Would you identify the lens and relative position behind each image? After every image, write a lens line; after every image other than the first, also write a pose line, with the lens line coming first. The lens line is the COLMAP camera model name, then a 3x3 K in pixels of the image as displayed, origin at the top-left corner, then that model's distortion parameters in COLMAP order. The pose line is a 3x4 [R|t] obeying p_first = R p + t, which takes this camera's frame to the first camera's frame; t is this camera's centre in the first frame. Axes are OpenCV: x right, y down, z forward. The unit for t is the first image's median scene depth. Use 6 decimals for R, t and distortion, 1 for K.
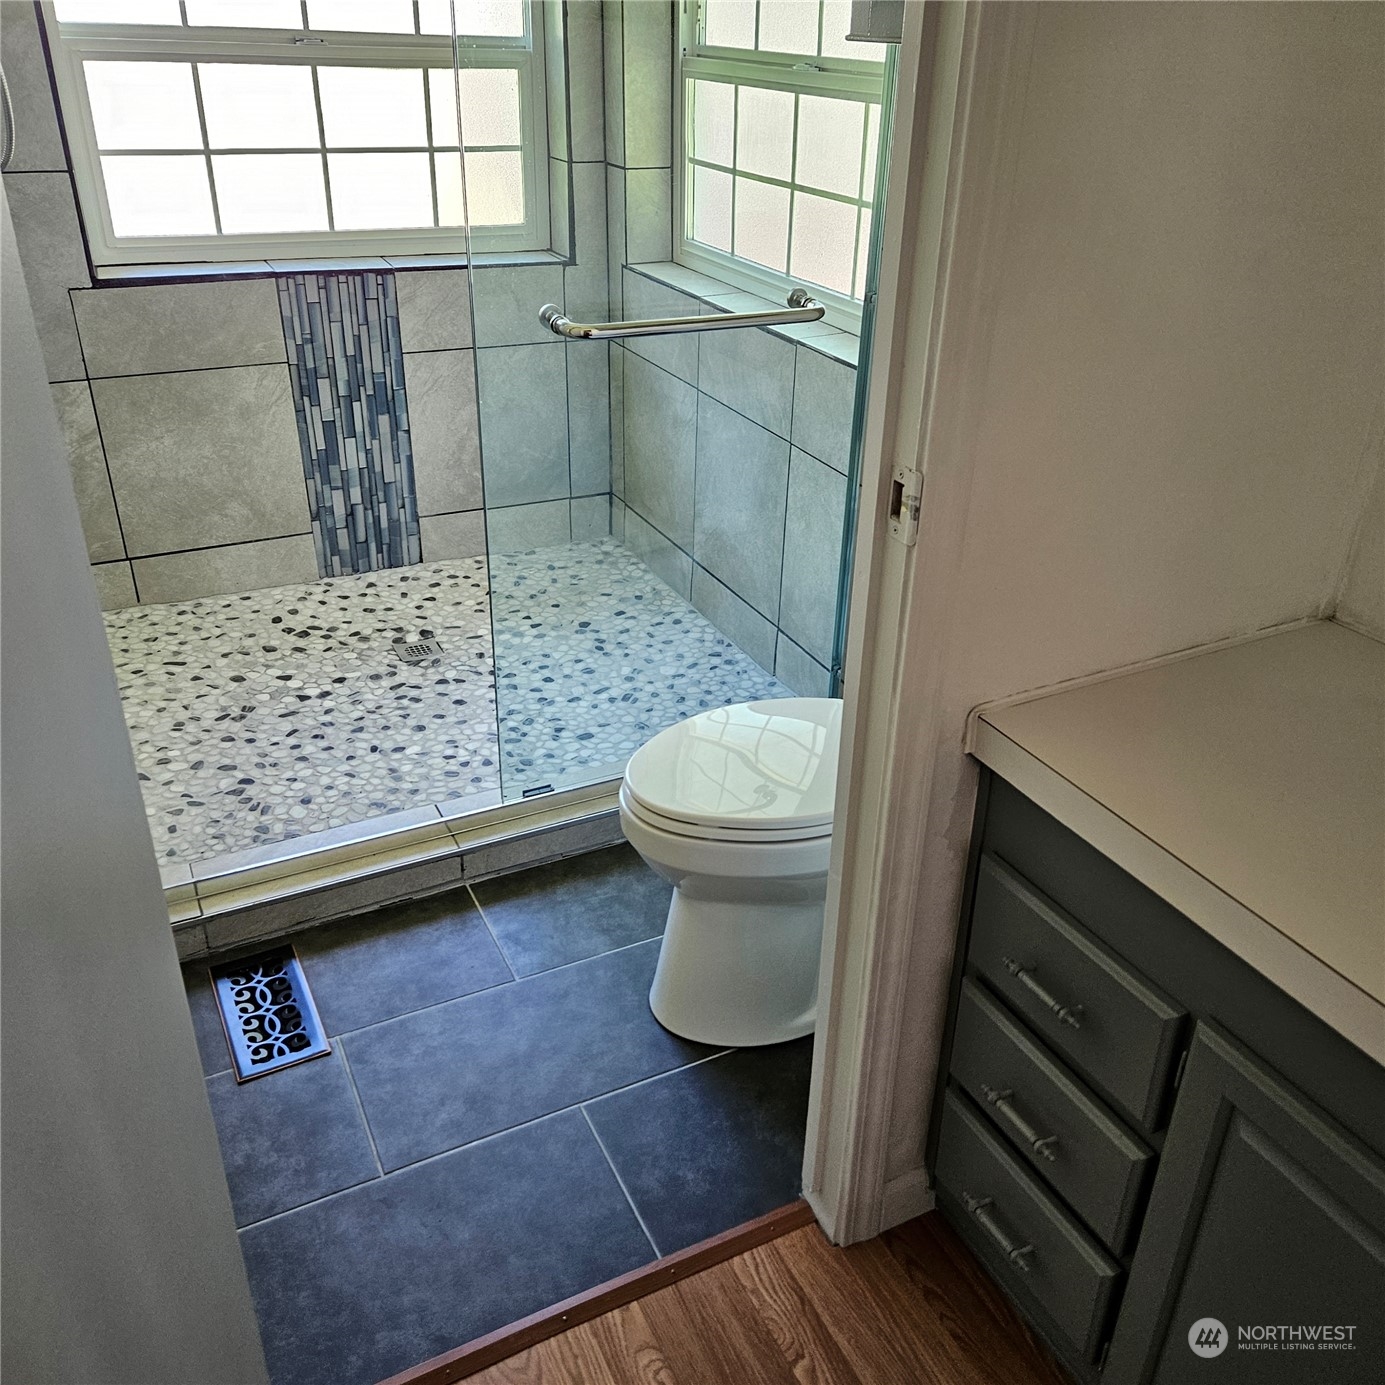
lens RADIAL K [[1217.7, 0, 726.1], [0, 1217.7, 682.8], [0, 0, 1]] dist [0.099974, -0.101138]
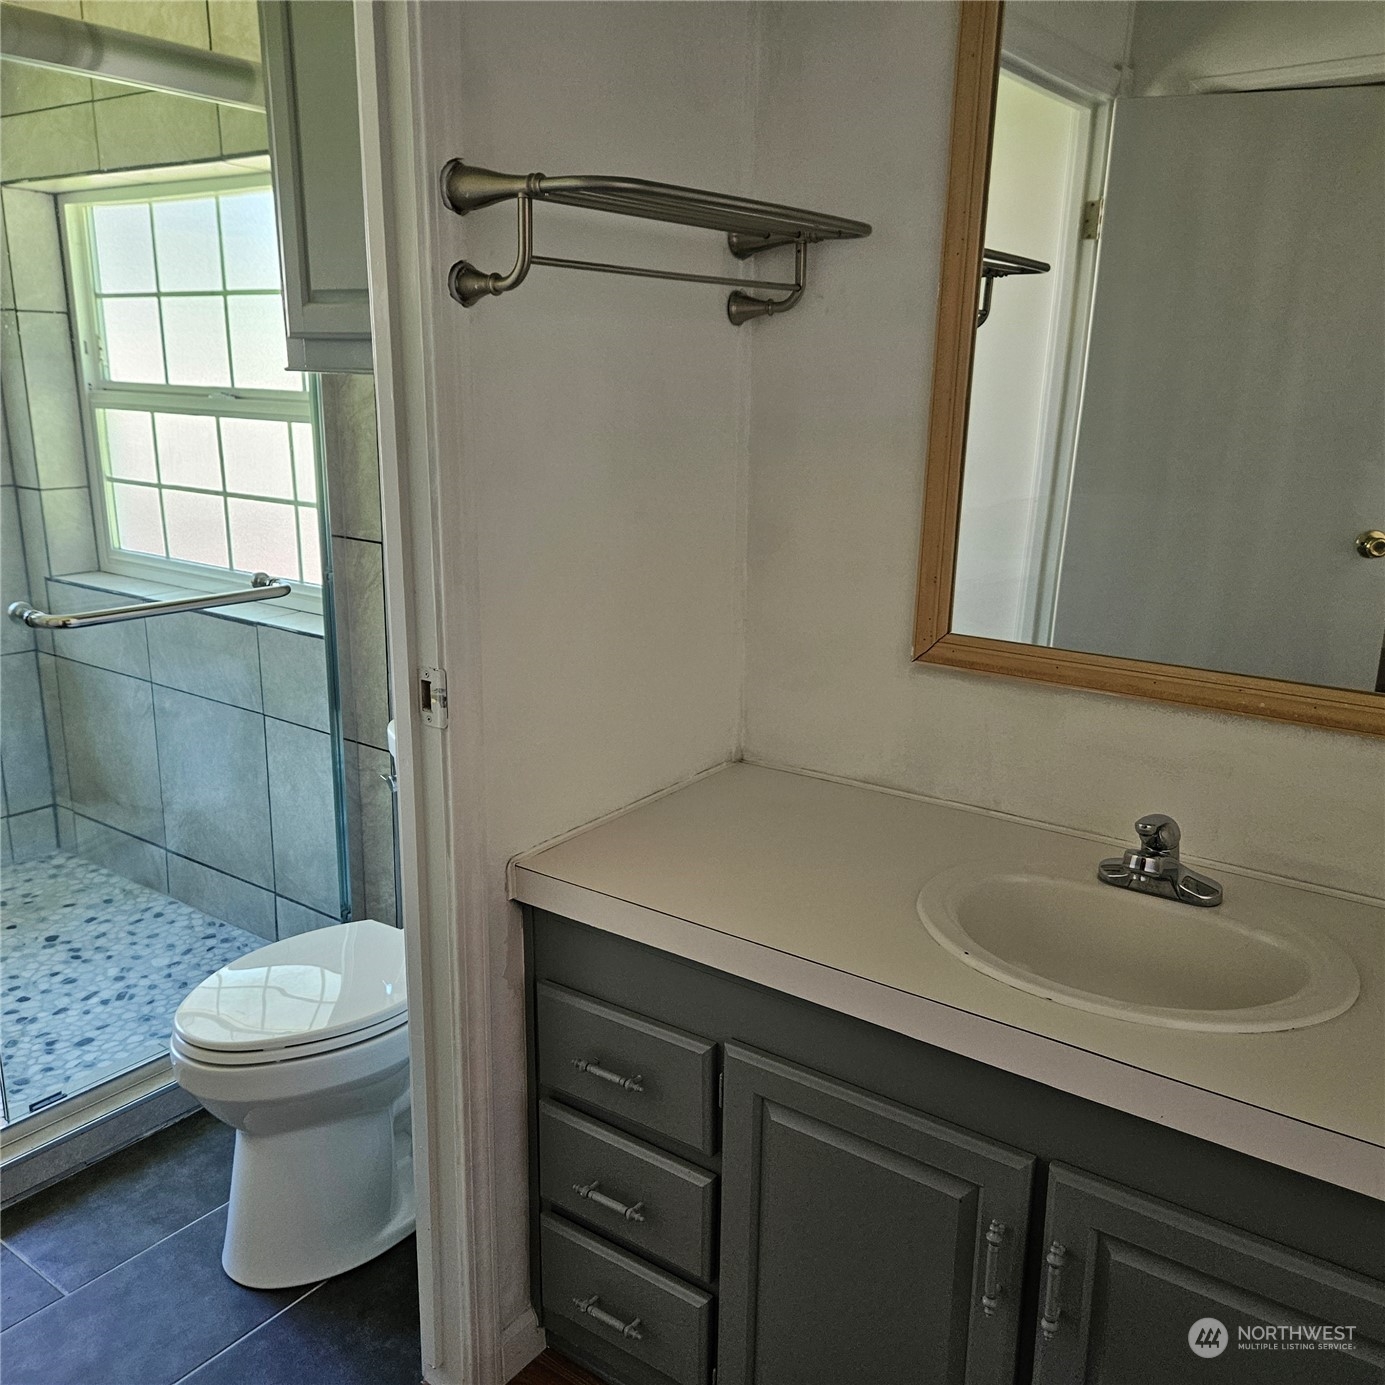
lens RADIAL K [[1222.4, 0, 690.0], [0, 1222.4, 716.9], [0, 0, 1]] dist [0.080904, -0.076442]
pose [[0.895479, -0.135792, 0.423884, -0.067914], [0.221667, 0.961883, -0.160142, 0.058728], [-0.385981, 0.237365, 0.891446, -0.100251]]
